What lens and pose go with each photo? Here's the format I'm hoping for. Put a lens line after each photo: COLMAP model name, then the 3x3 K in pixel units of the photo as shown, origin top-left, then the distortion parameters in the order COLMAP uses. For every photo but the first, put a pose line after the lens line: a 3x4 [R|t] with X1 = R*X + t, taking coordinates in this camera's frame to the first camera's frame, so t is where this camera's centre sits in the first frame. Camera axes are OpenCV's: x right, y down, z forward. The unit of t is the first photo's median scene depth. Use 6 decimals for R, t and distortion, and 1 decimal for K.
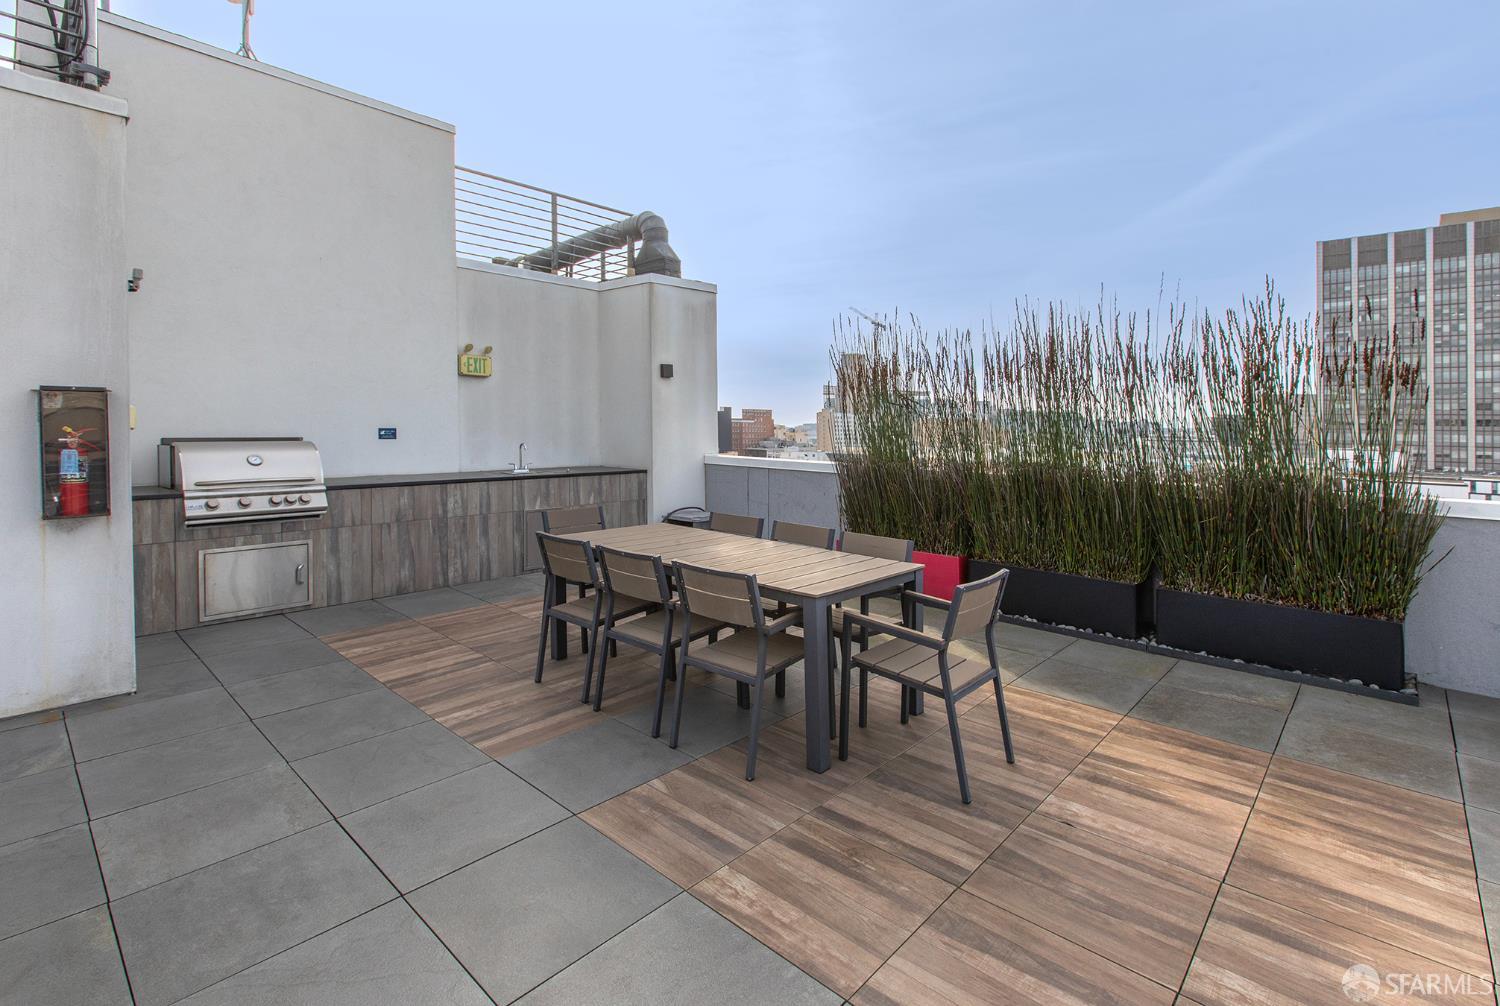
lens RADIAL K [[694.9, 0, 748.4], [0, 694.9, 443.0], [0, 0, 1]] dist [-0.003662, -0.001369]
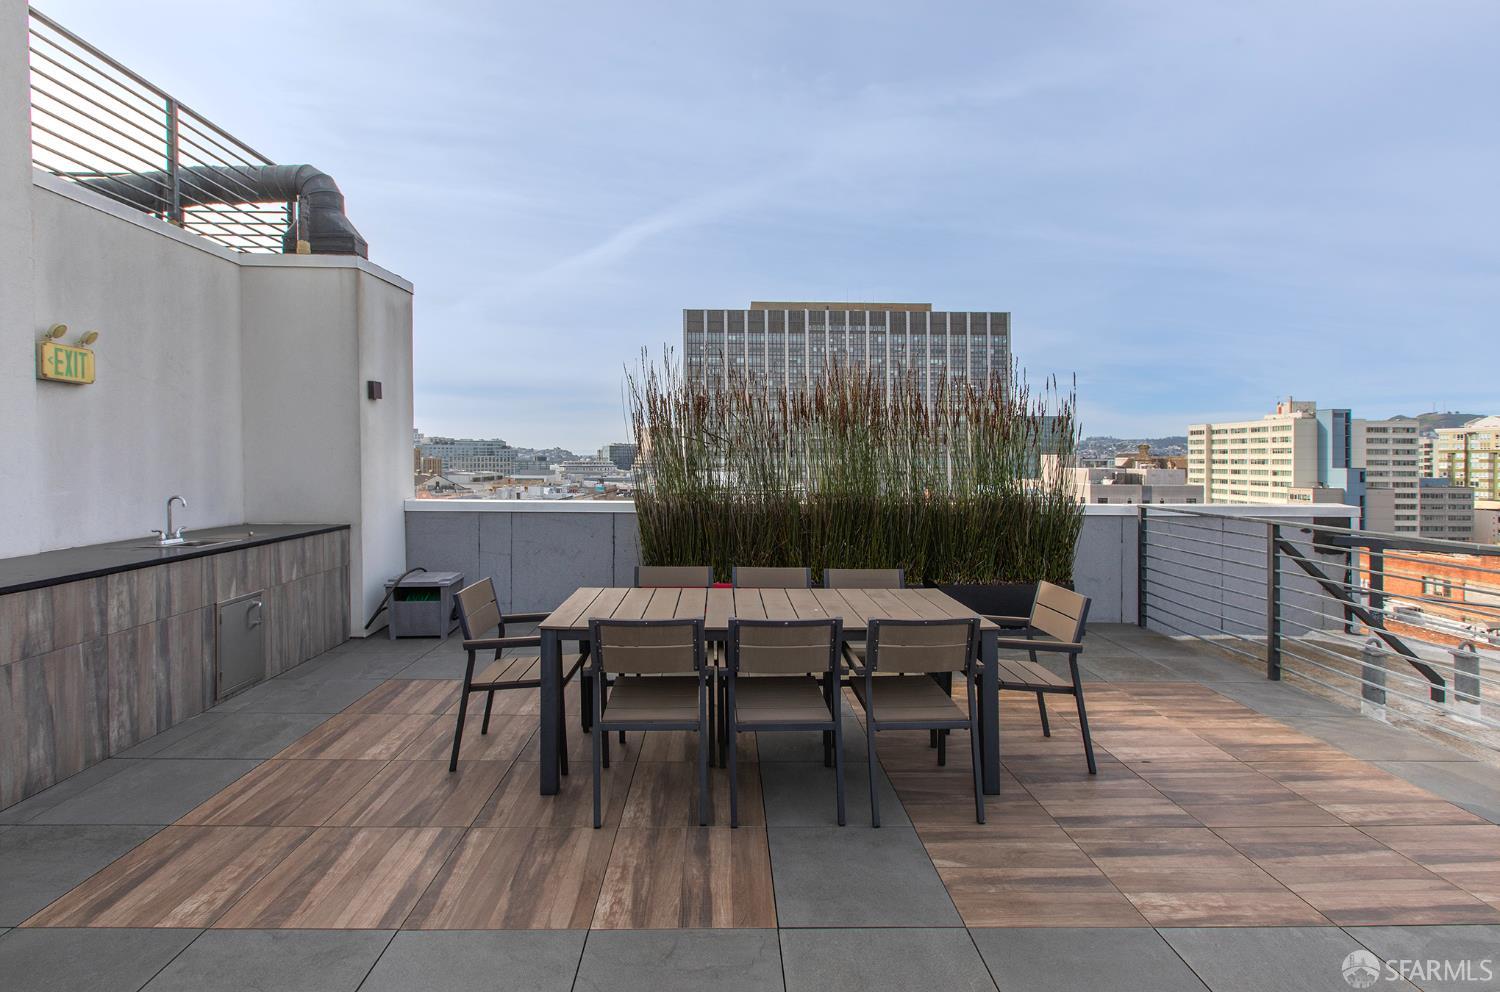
lens RADIAL K [[694.9, 0, 755.9], [0, 694.9, 476.0], [0, 0, 1]] dist [-0.003662, -0.001369]
pose [[0.731184, -0.028883, 0.681569, -0.426771], [0.025109, 0.999566, 0.015423, -0.016404], [-0.681719, 0.005836, 0.731591, 0.233844]]
